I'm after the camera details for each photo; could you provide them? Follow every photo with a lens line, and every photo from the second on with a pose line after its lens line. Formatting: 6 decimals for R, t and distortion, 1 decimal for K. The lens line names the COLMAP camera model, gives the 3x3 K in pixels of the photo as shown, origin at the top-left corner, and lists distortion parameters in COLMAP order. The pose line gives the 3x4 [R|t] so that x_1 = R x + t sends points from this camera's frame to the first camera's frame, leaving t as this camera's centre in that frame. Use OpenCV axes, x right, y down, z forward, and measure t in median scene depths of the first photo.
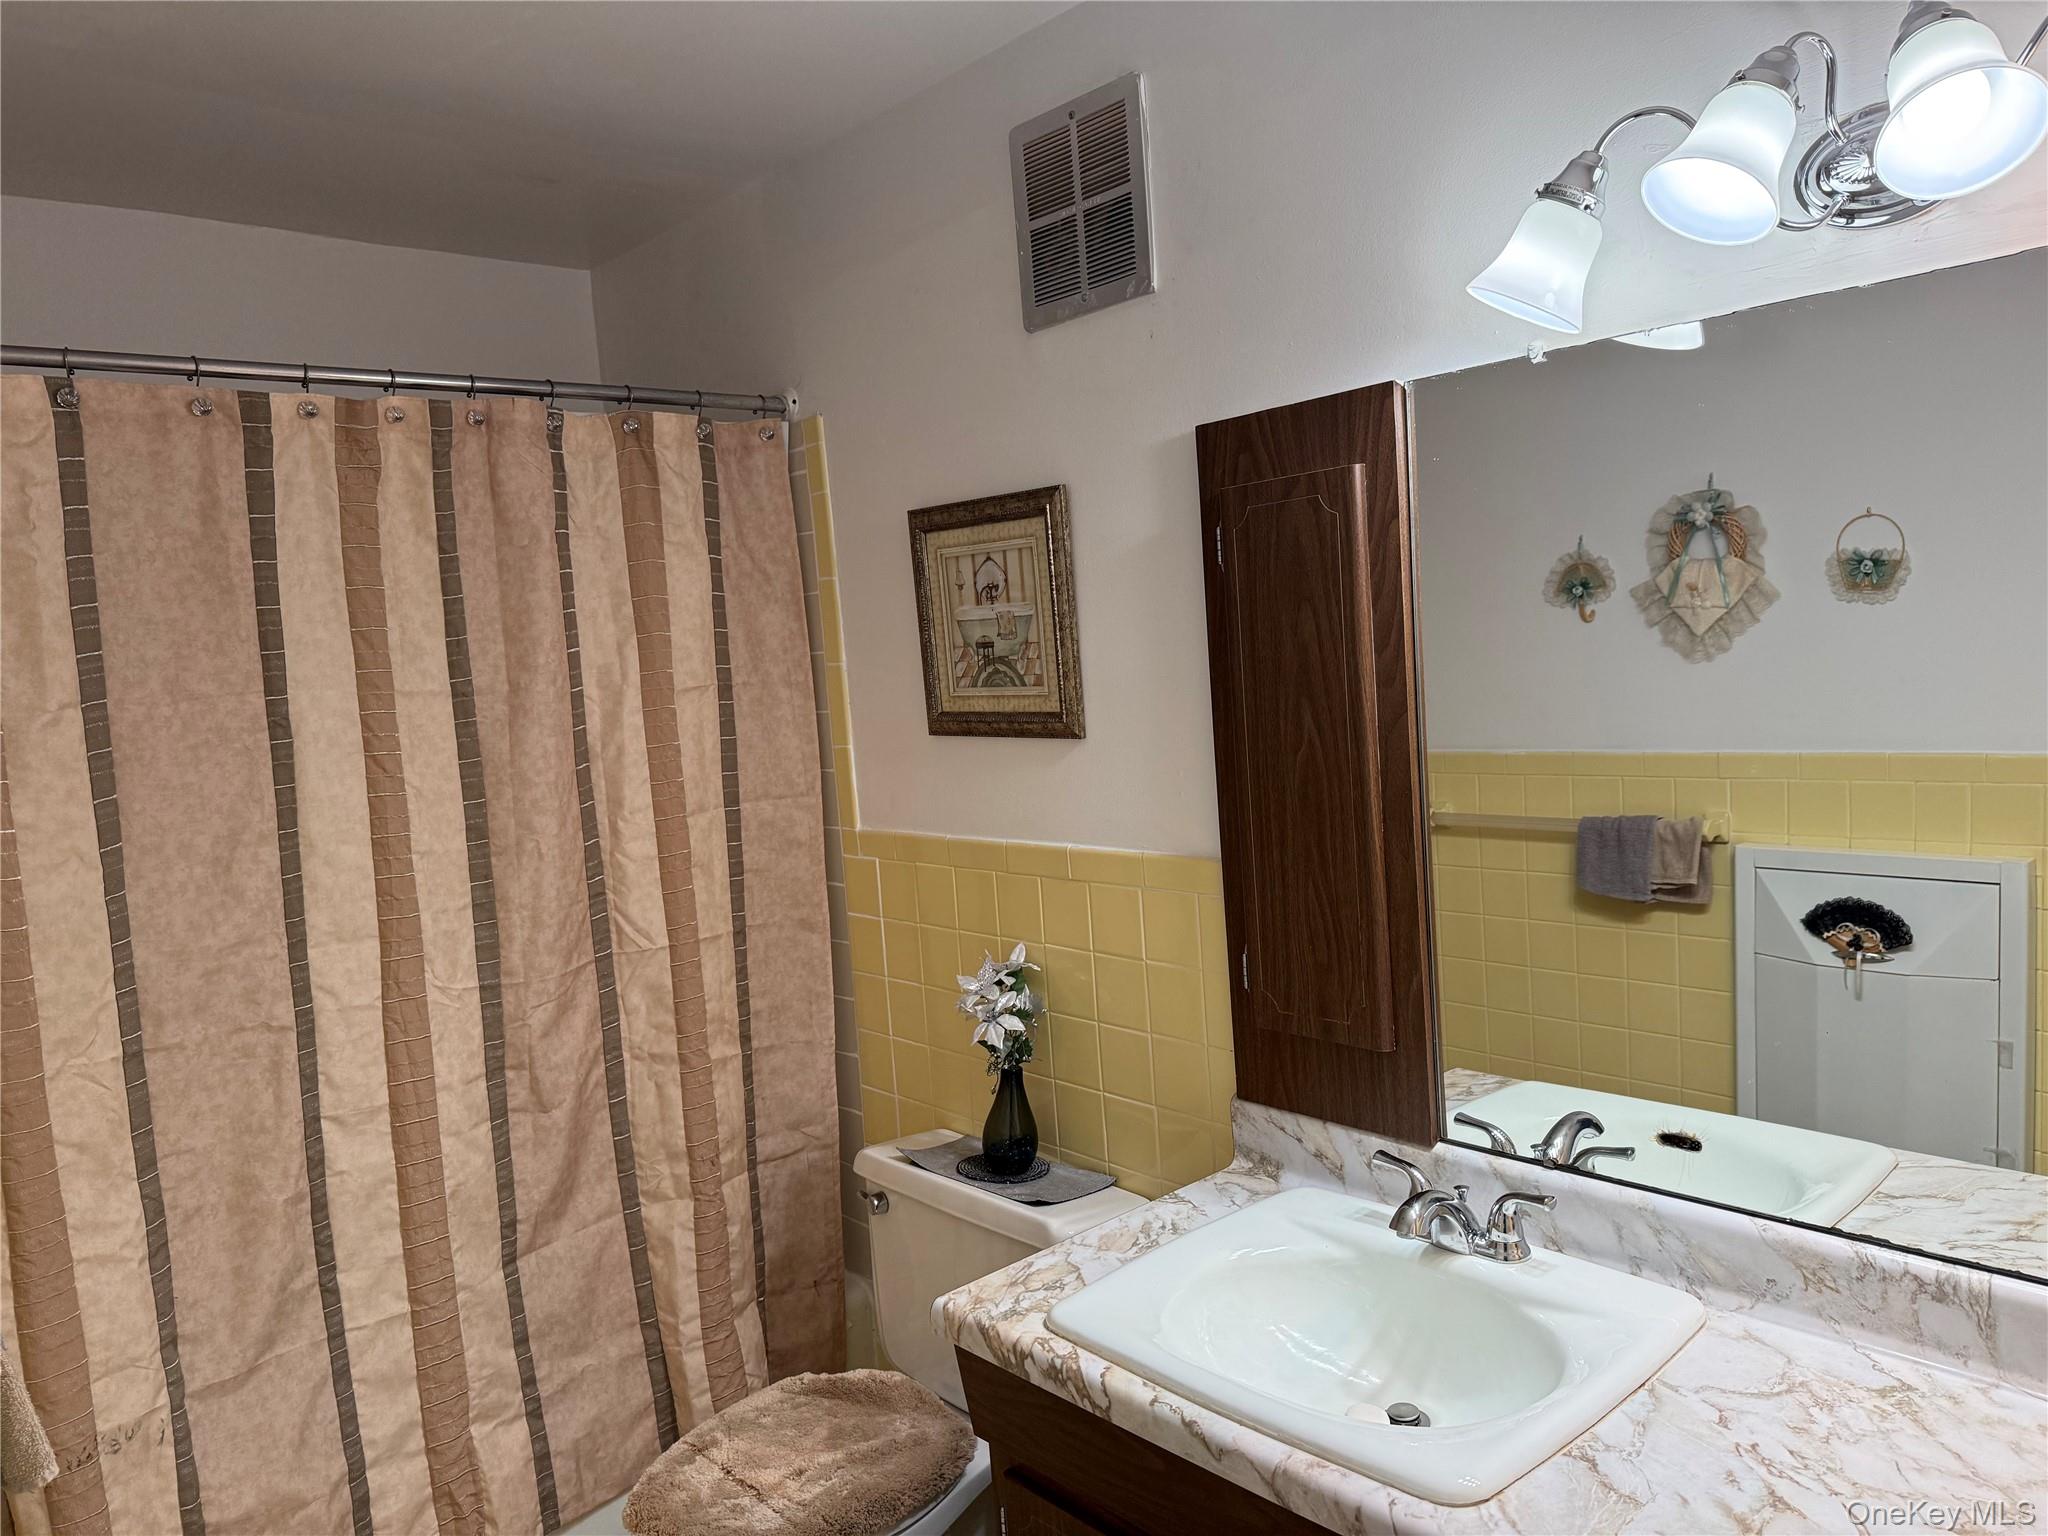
lens RADIAL K [[1428.1, 0, 1025.3], [0, 1428.1, 757.7], [0, 0, 1]] dist [-0.000050, -0.045300]
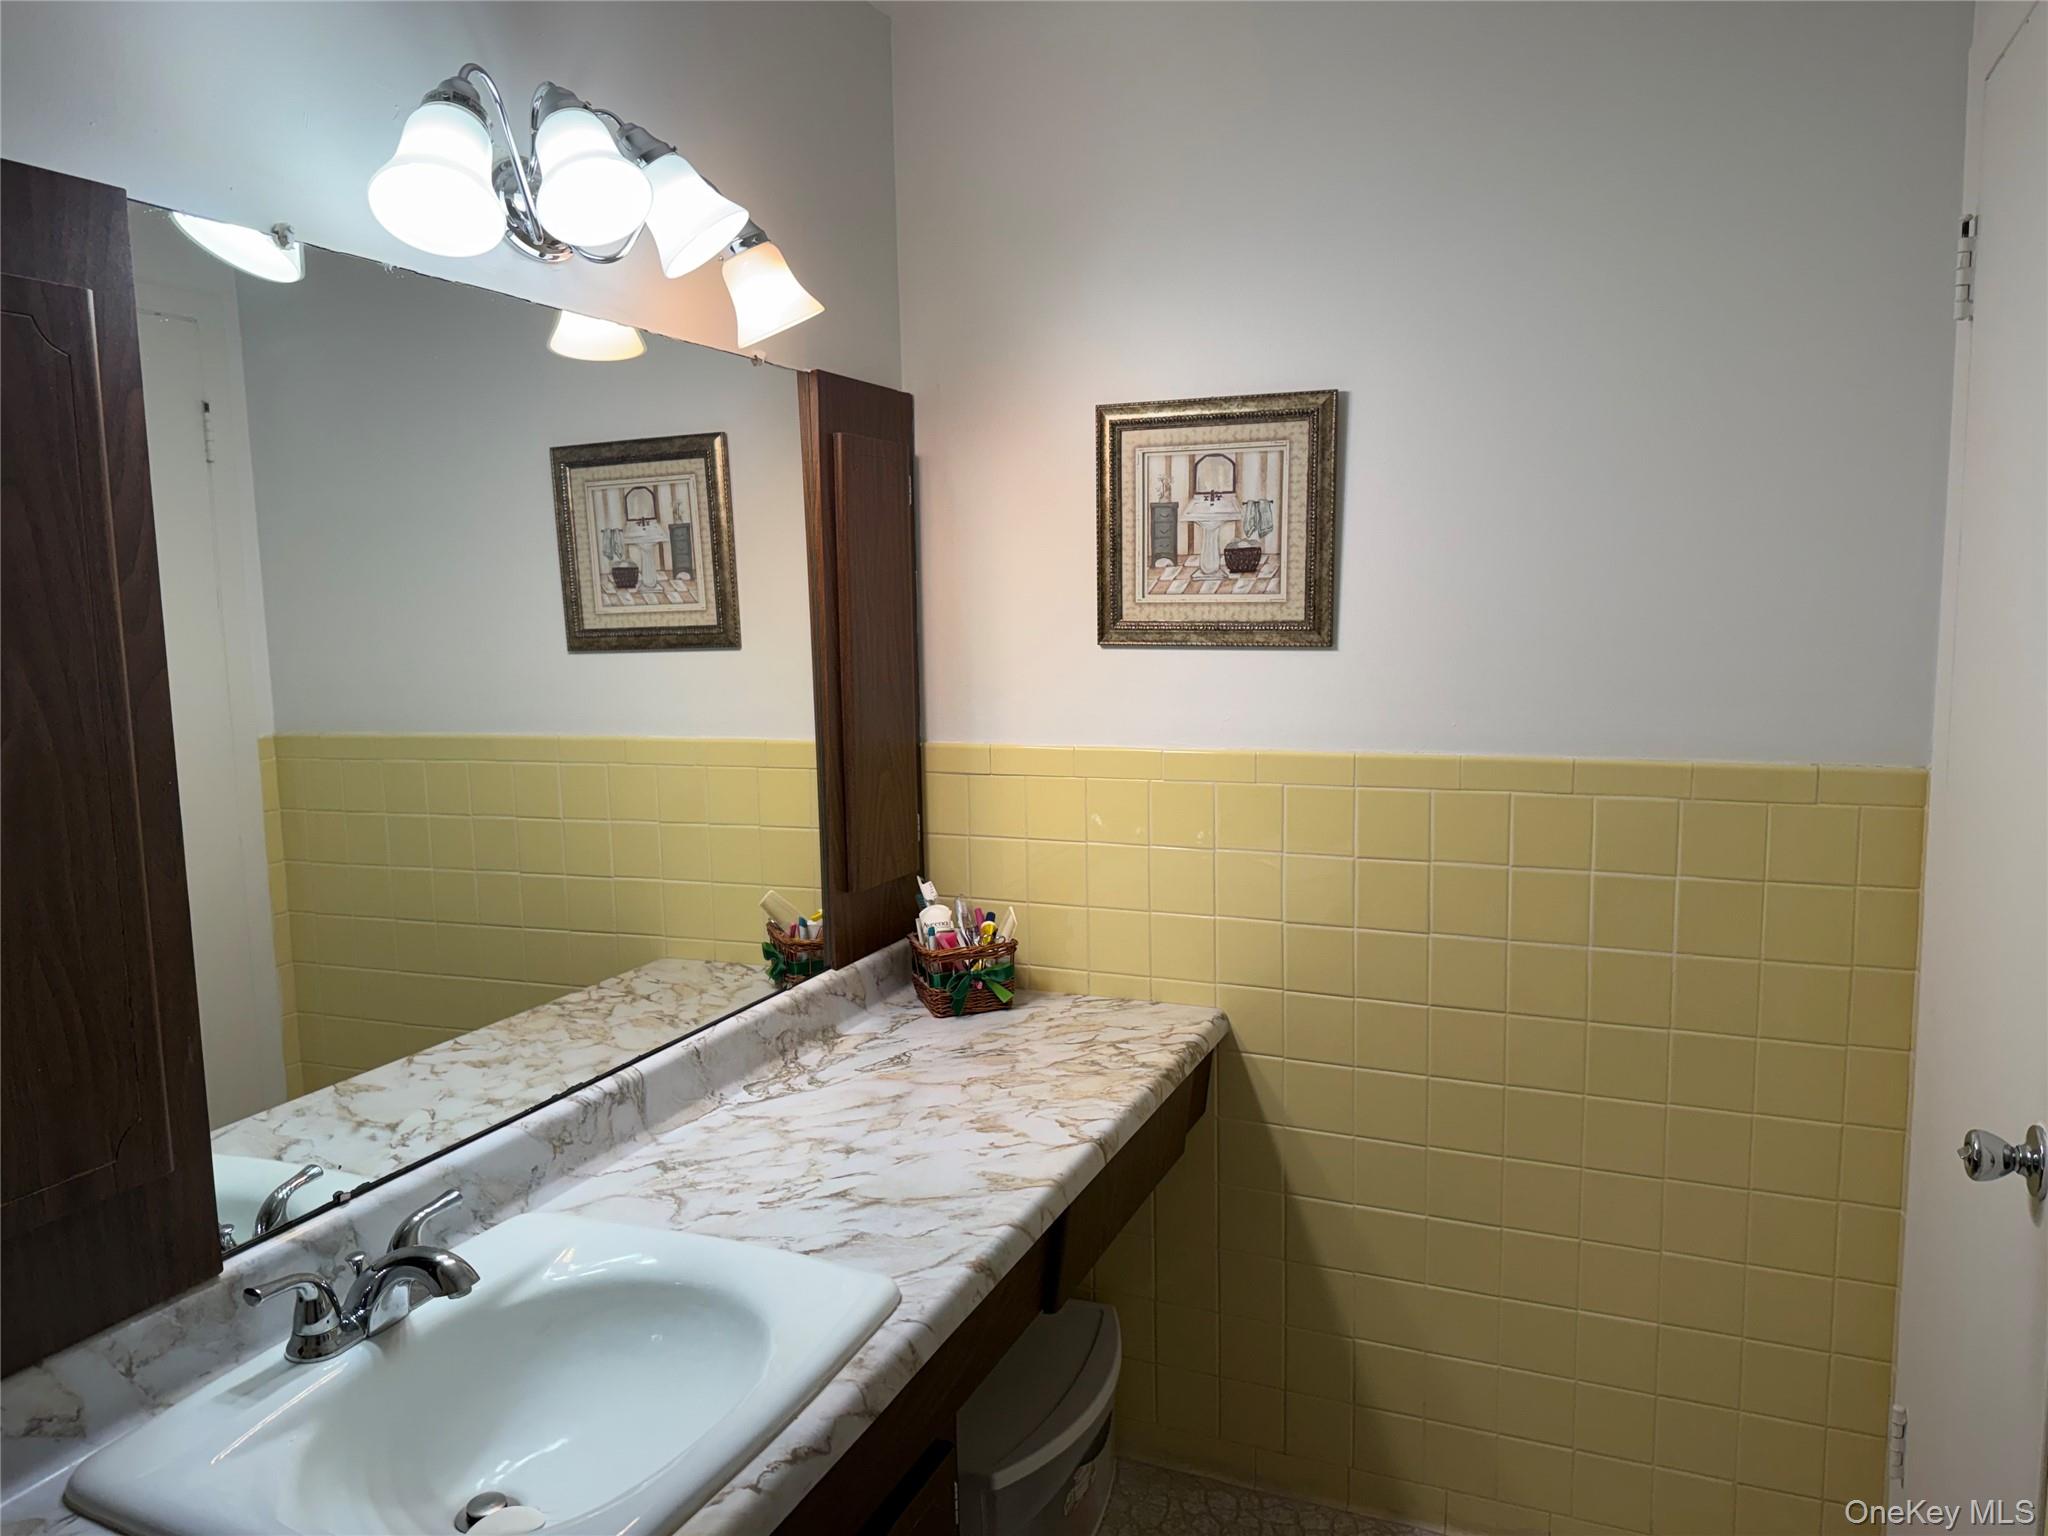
lens RADIAL K [[1428.1, 0, 1025.3], [0, 1428.1, 757.7], [0, 0, 1]] dist [-0.000050, -0.045300]
pose [[-0.420401, -0.039061, 0.906497, -0.706750], [0.114249, 0.988842, 0.095595, -0.017429], [-0.900117, 0.143755, -0.411248, 1.164998]]
